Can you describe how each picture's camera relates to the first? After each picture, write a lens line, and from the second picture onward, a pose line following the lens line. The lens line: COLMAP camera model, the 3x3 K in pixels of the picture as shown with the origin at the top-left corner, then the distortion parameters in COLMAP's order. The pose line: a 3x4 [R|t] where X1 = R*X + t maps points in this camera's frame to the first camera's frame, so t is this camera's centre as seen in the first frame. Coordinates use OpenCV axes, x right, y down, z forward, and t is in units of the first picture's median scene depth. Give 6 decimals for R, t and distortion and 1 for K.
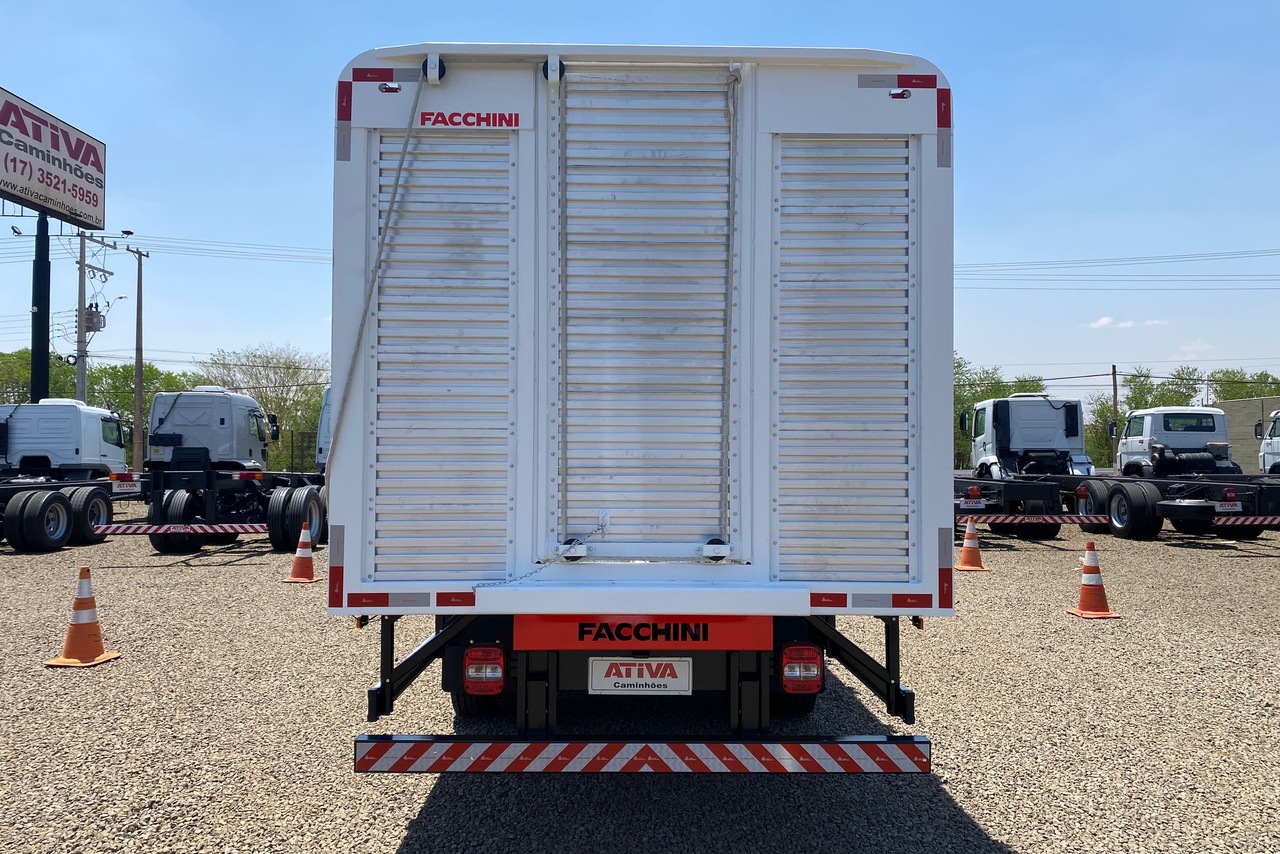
lens RADIAL K [[968.3, 0, 662.8], [0, 968.3, 427.7], [0, 0, 1]] dist [0.025443, -0.004214]
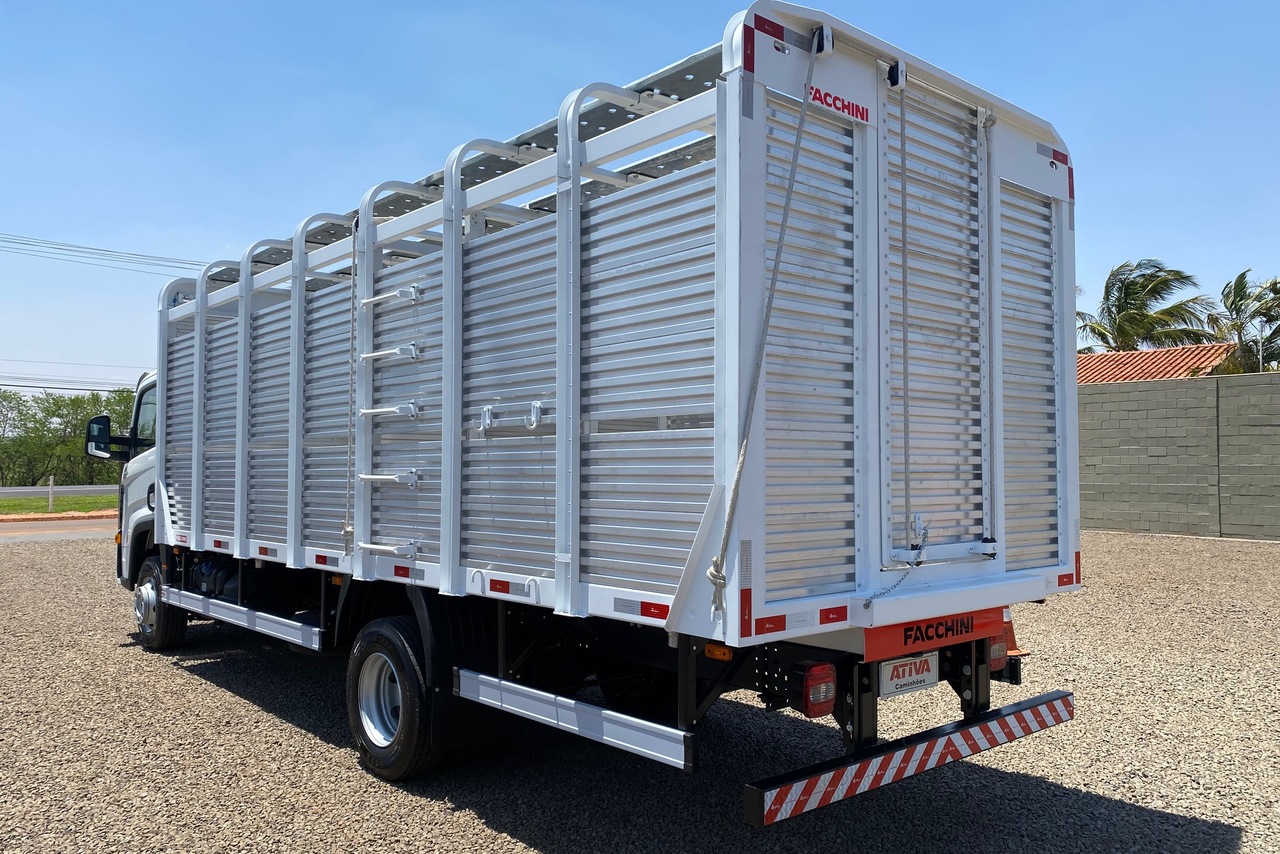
lens RADIAL K [[1003.9, 0, 659.4], [0, 1003.9, 427.8], [0, 0, 1]] dist [0.003357, -0.000868]
pose [[0.754850, 0.024241, 0.655450, -0.956029], [-0.021668, 0.999693, -0.012018, 0.011633], [-0.655540, -0.005130, 0.755143, 0.377504]]
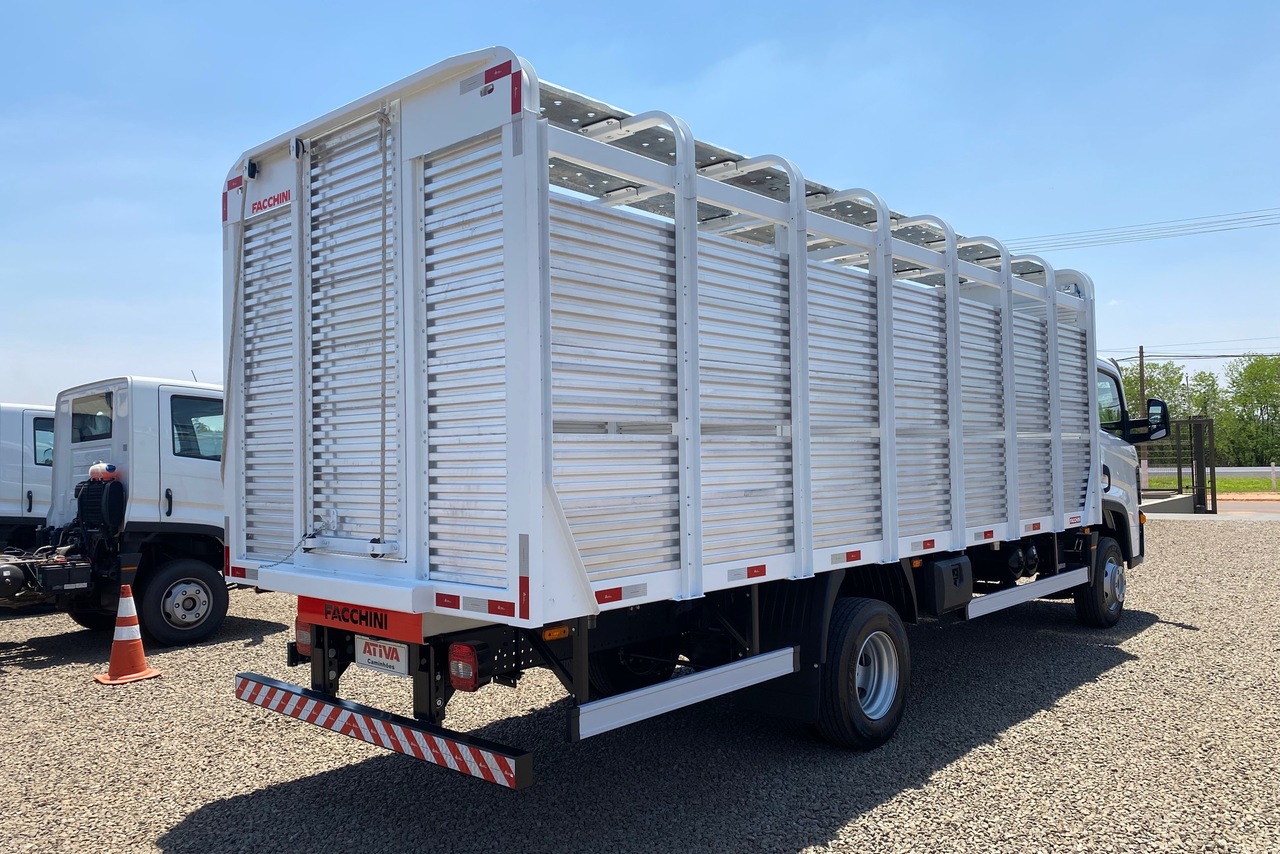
lens RADIAL K [[1003.9, 0, 659.4], [0, 1003.9, 427.8], [0, 0, 1]] dist [0.003357, -0.000868]
pose [[0.732470, -0.040078, -0.679618, 1.056445], [0.047016, 0.998860, -0.008231, 0.013319], [0.679174, -0.025924, 0.733520, 0.371958]]
